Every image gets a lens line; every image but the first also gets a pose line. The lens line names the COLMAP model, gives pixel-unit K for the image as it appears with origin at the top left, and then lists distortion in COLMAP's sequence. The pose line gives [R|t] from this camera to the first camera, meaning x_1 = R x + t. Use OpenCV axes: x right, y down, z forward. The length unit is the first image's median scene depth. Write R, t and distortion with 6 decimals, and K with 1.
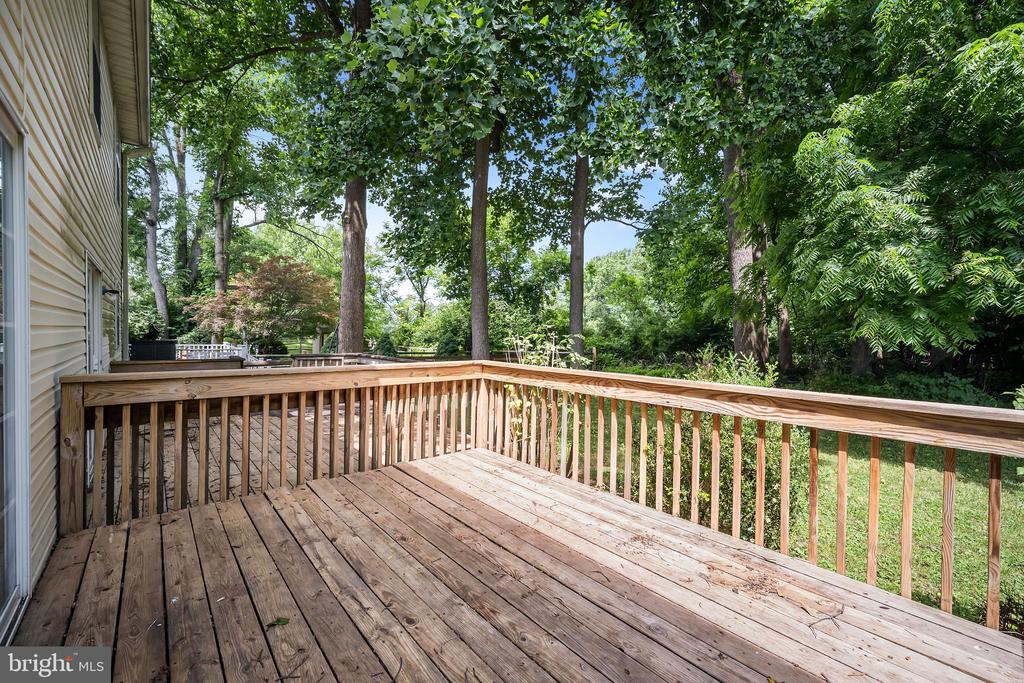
lens RADIAL K [[423.4, 0, 507.5], [0, 423.4, 338.8], [0, 0, 1]] dist [-0.000968, 0.000471]
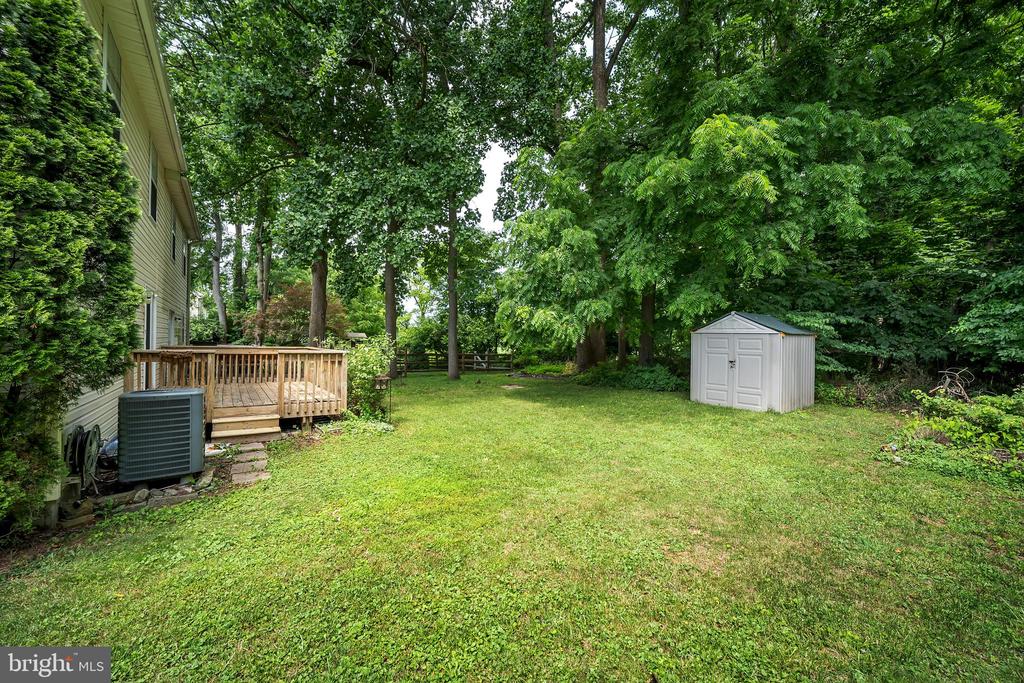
lens RADIAL K [[423.4, 0, 516.7], [0, 423.4, 339.5], [0, 0, 1]] dist [-0.000968, 0.000471]
pose [[0.994935, 0.004304, -0.100425, 0.263173], [-0.006255, 0.999798, -0.019121, 0.008330], [0.100323, 0.019652, 0.994761, -0.258743]]
